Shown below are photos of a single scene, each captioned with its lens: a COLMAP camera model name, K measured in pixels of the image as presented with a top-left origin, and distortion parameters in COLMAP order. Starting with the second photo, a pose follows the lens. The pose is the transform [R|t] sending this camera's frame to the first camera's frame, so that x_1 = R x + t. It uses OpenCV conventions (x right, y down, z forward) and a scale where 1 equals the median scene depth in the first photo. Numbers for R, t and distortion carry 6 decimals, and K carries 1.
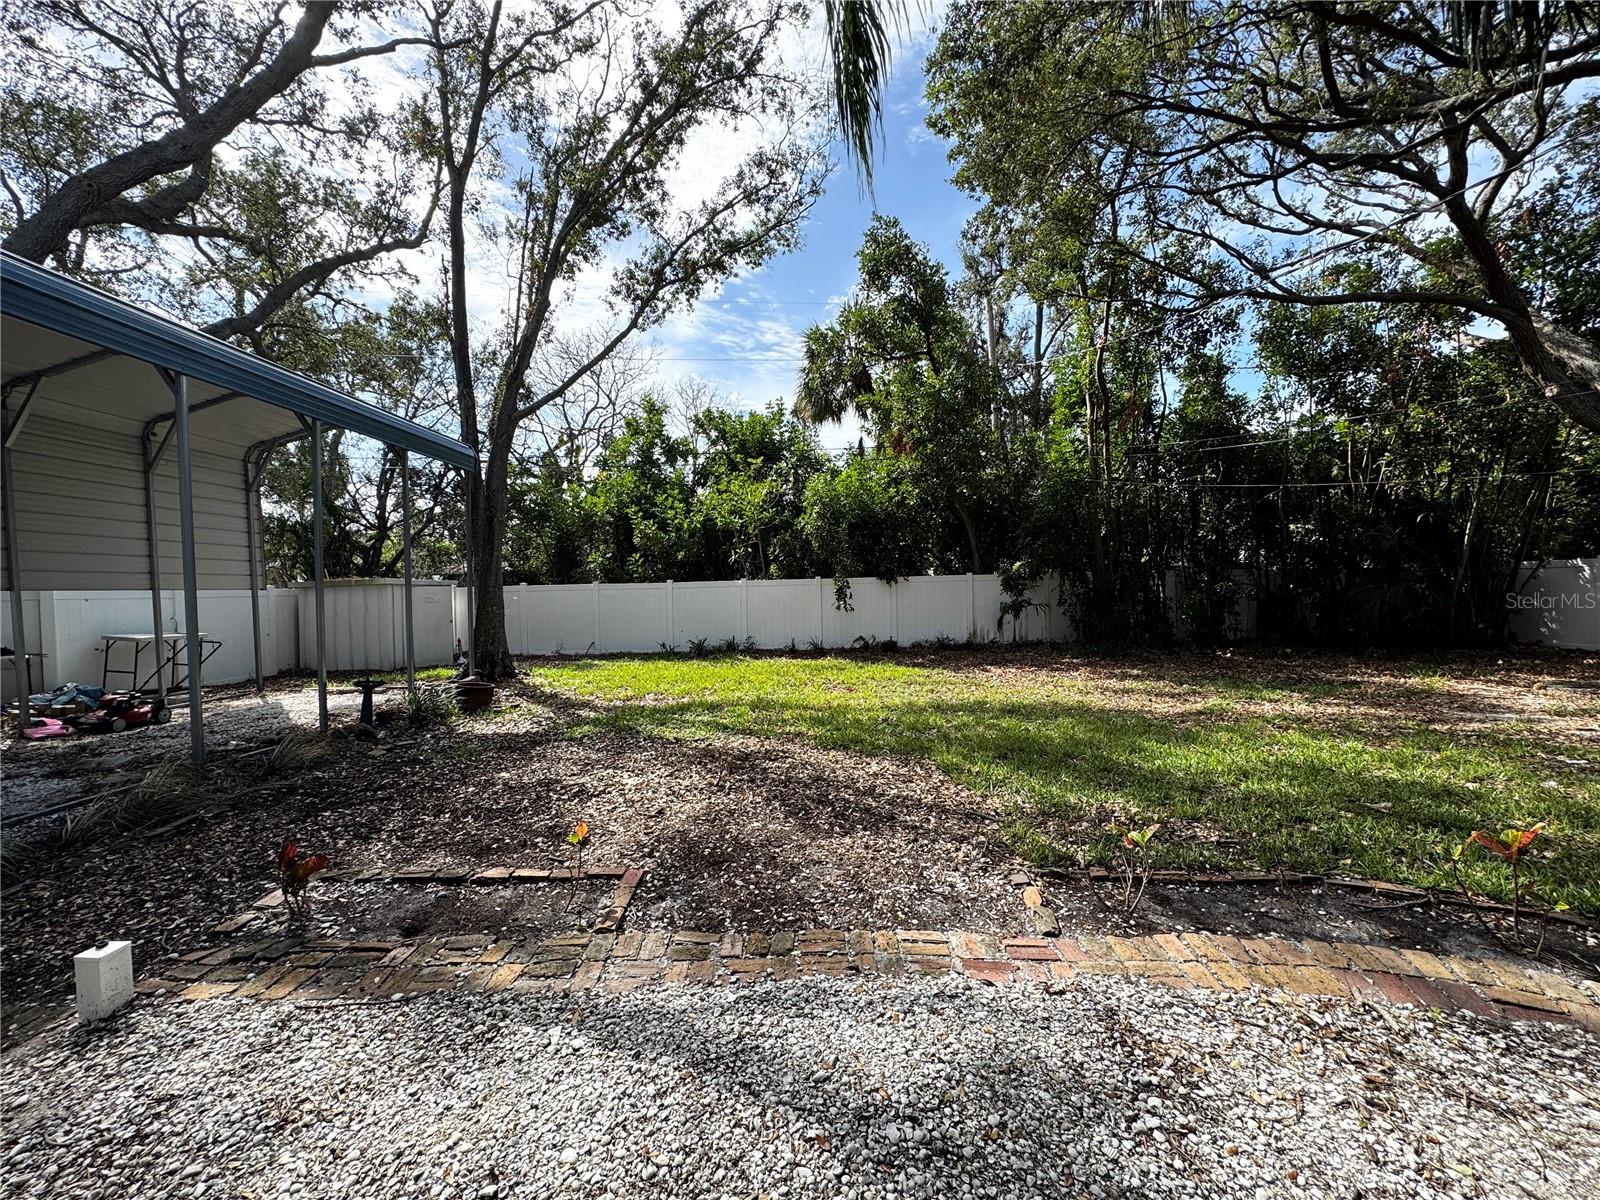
lens RADIAL K [[638.1, 0, 805.7], [0, 638.1, 610.3], [0, 0, 1]] dist [-0.002971, 0.001132]
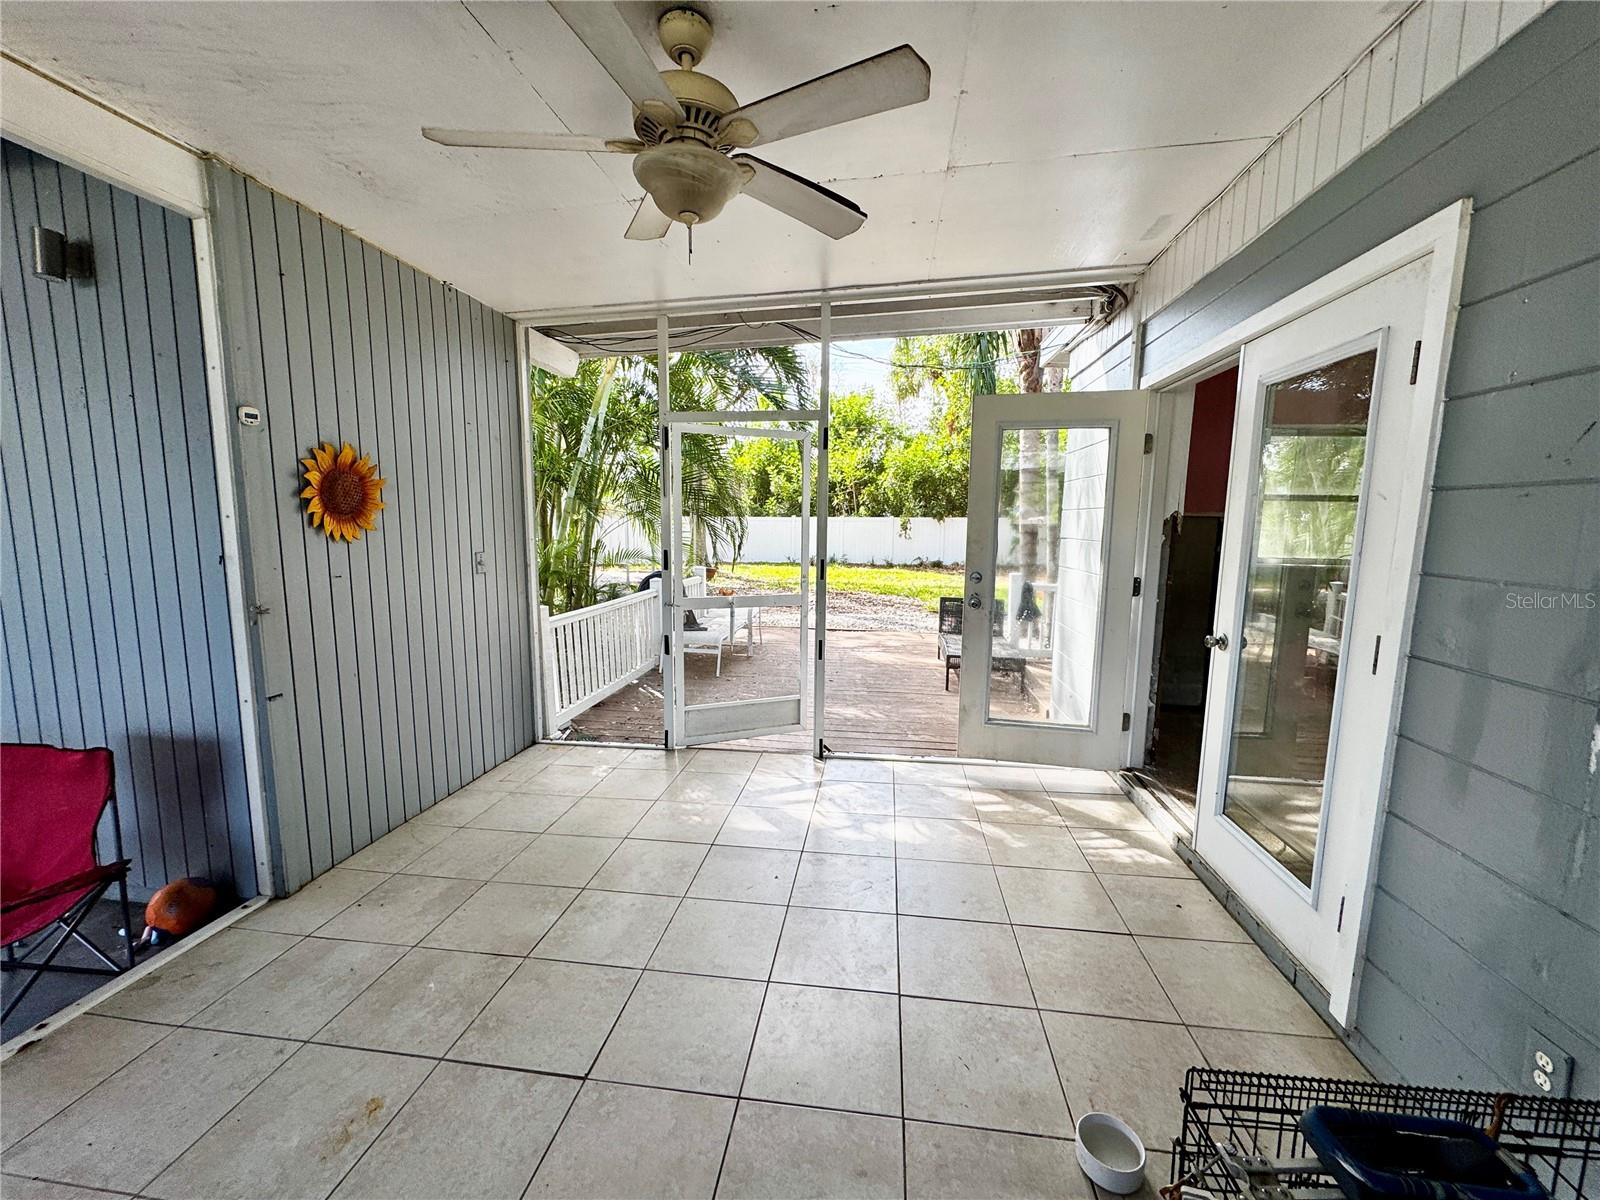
lens RADIAL K [[638.1, 0, 795.3], [0, 638.1, 606.9], [0, 0, 1]] dist [-0.002971, 0.001132]
pose [[0.987903, 0.049851, -0.146840, 0.035258], [-0.037420, 0.995572, 0.086234, 0.054419], [0.150488, -0.079697, 0.985394, -0.734191]]
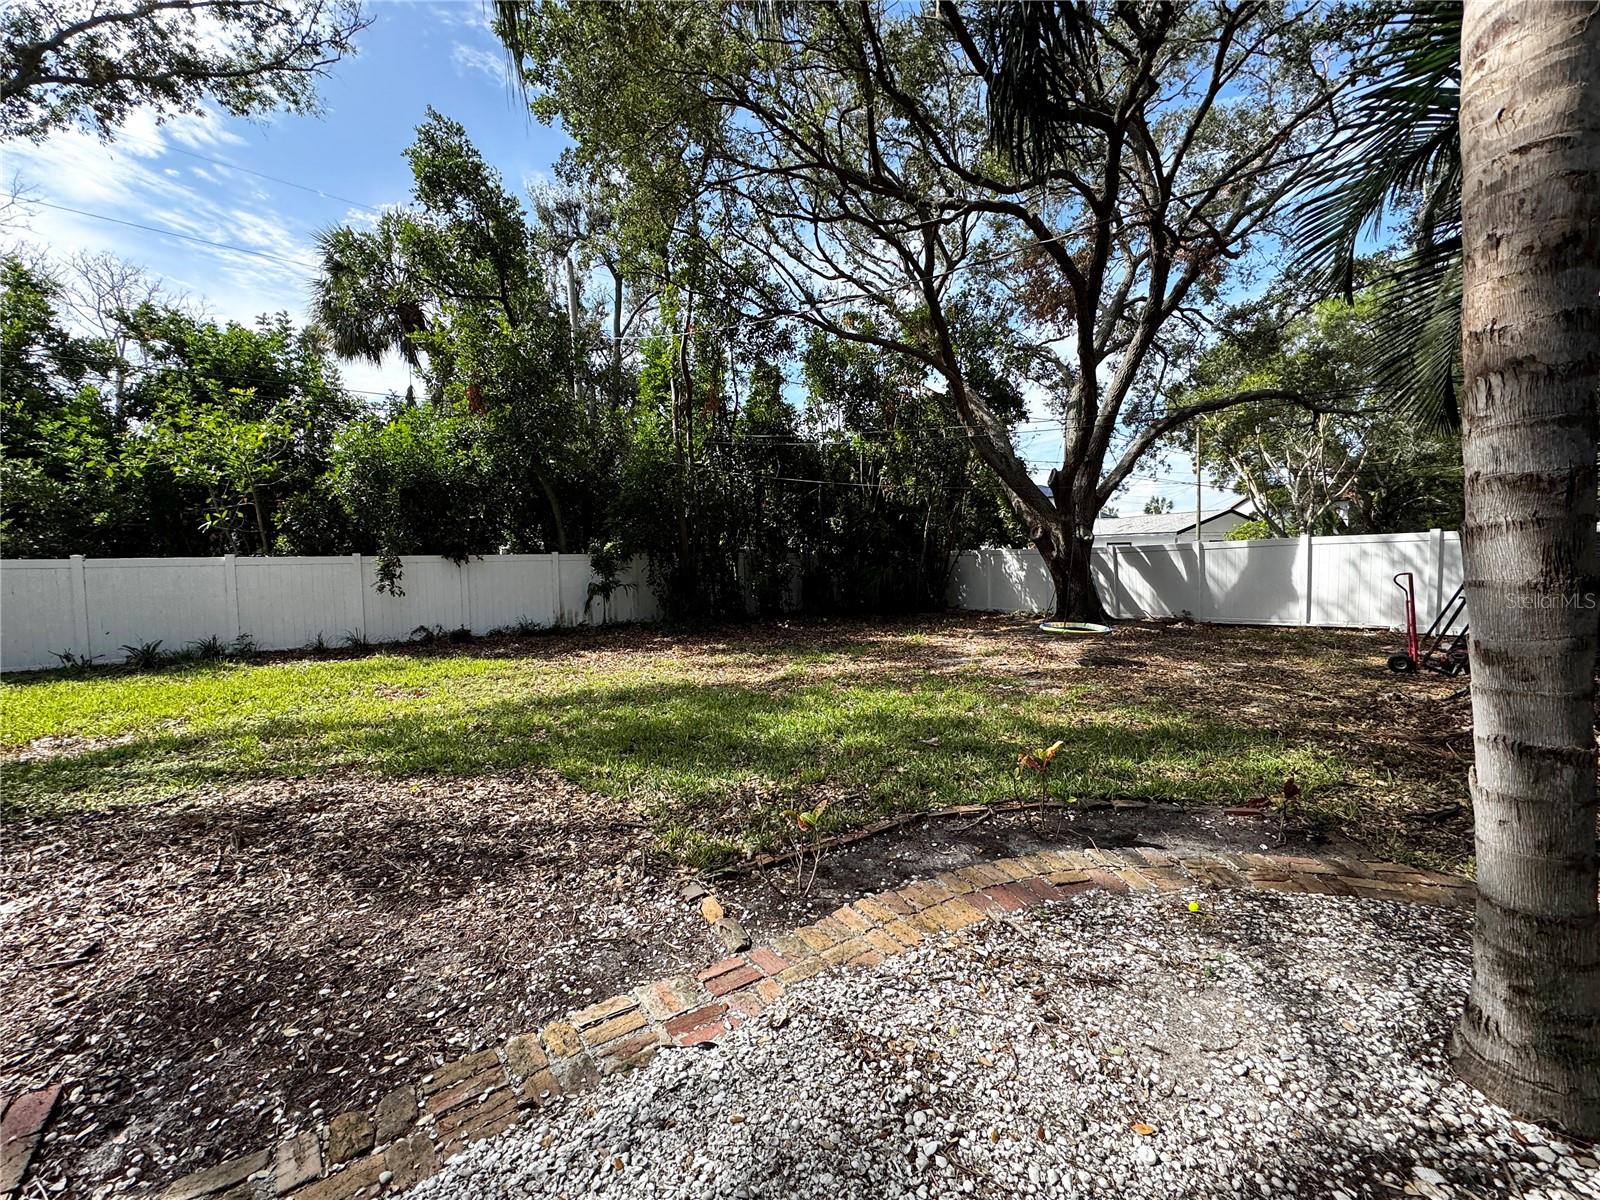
lens RADIAL K [[638.1, 0, 804.7], [0, 638.1, 602.0], [0, 0, 1]] dist [-0.002971, 0.001132]
pose [[0.798239, -0.029272, 0.601629, -0.018934], [0.019131, 0.999547, 0.023248, -0.000619], [-0.602037, -0.007048, 0.798437, 0.057095]]
